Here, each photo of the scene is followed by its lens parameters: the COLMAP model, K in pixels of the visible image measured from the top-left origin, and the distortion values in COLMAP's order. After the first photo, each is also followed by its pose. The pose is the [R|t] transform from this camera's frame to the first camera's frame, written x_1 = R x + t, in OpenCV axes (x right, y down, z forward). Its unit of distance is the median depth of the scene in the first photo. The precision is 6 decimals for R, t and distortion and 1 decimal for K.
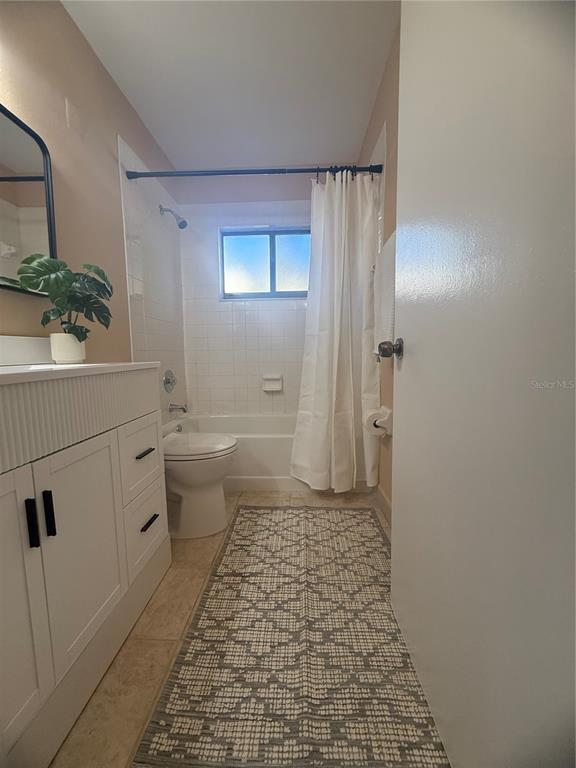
lens RADIAL K [[308.0, 0, 286.7], [0, 308.0, 385.0], [0, 0, 1]] dist [-0.004291, 0.000530]
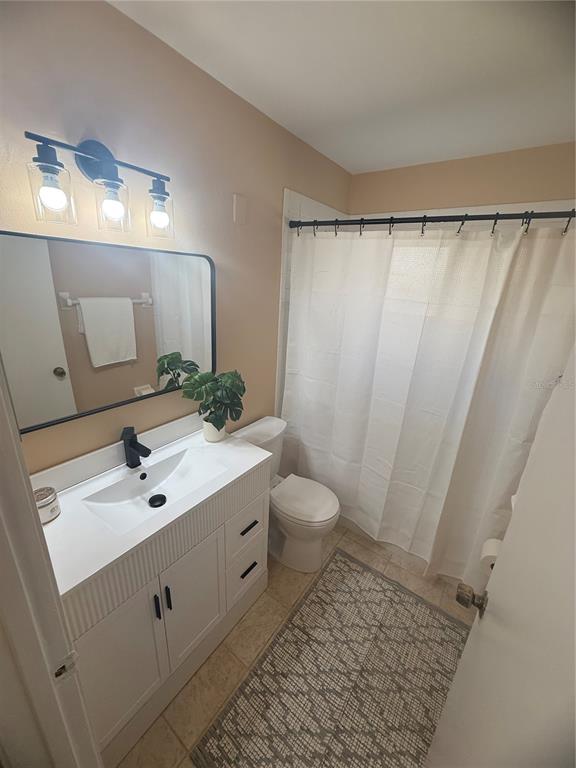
lens RADIAL K [[308.0, 0, 283.4], [0, 308.0, 383.3], [0, 0, 1]] dist [-0.004291, 0.000530]
pose [[0.832690, 0.228007, -0.504620, 0.168372], [-0.117341, 0.963253, 0.241607, -0.674895], [0.541165, -0.141972, 0.828846, 0.091530]]
